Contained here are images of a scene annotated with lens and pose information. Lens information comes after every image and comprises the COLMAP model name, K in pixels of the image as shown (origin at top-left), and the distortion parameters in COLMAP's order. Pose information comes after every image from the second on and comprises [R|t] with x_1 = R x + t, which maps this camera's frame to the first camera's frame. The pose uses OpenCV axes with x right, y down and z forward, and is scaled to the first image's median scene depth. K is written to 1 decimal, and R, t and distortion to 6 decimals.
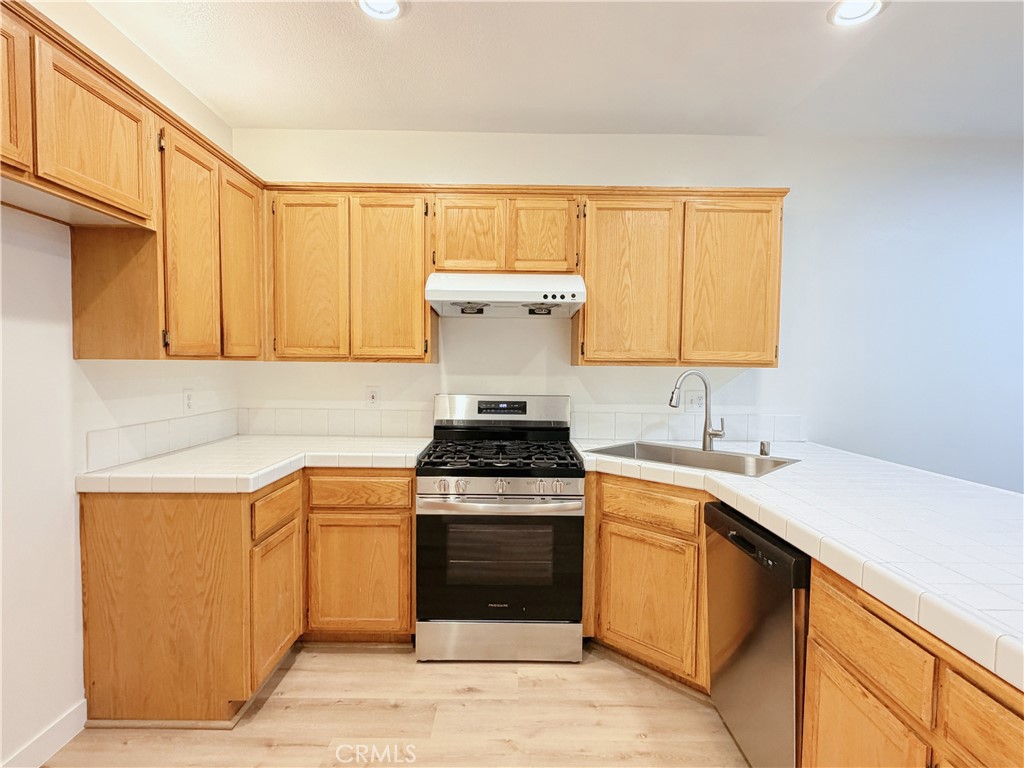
lens RADIAL K [[527.1, 0, 514.0], [0, 527.1, 386.9], [0, 0, 1]] dist [0.011059, 0.000759]
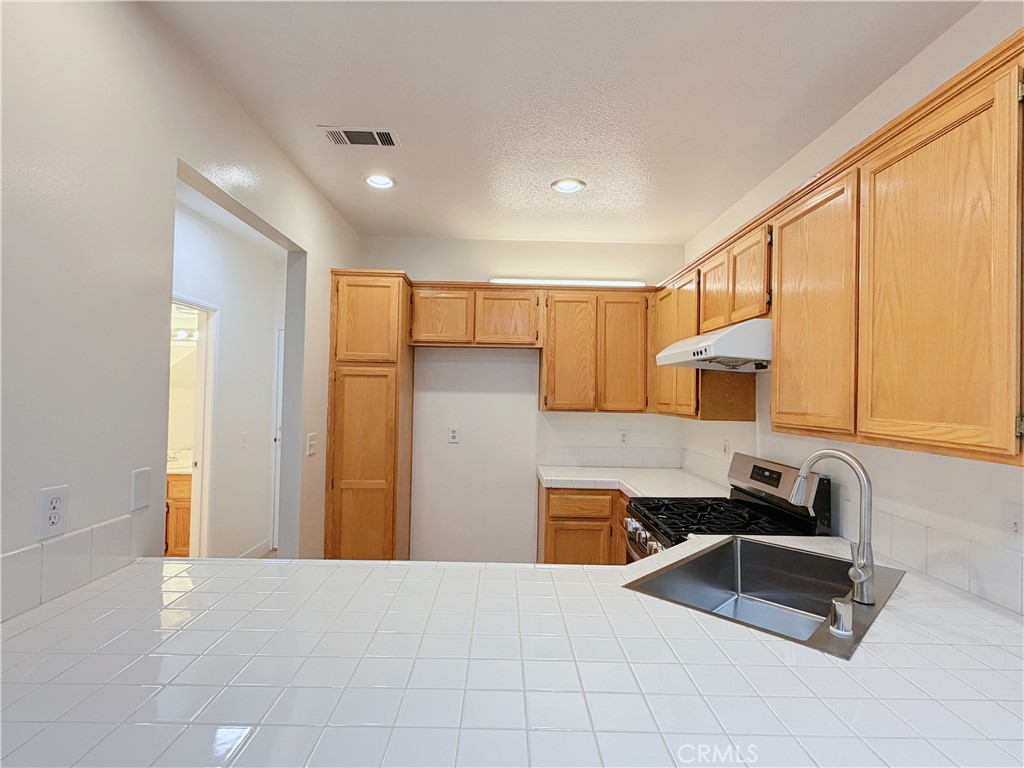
lens RADIAL K [[527.1, 0, 514.0], [0, 527.1, 386.9], [0, 0, 1]] dist [0.011059, 0.000759]
pose [[0.004712, -0.021770, -0.999752, 0.918643], [-0.065058, 0.997638, -0.022030, -0.065184], [0.997870, 0.065146, 0.003285, 0.628059]]
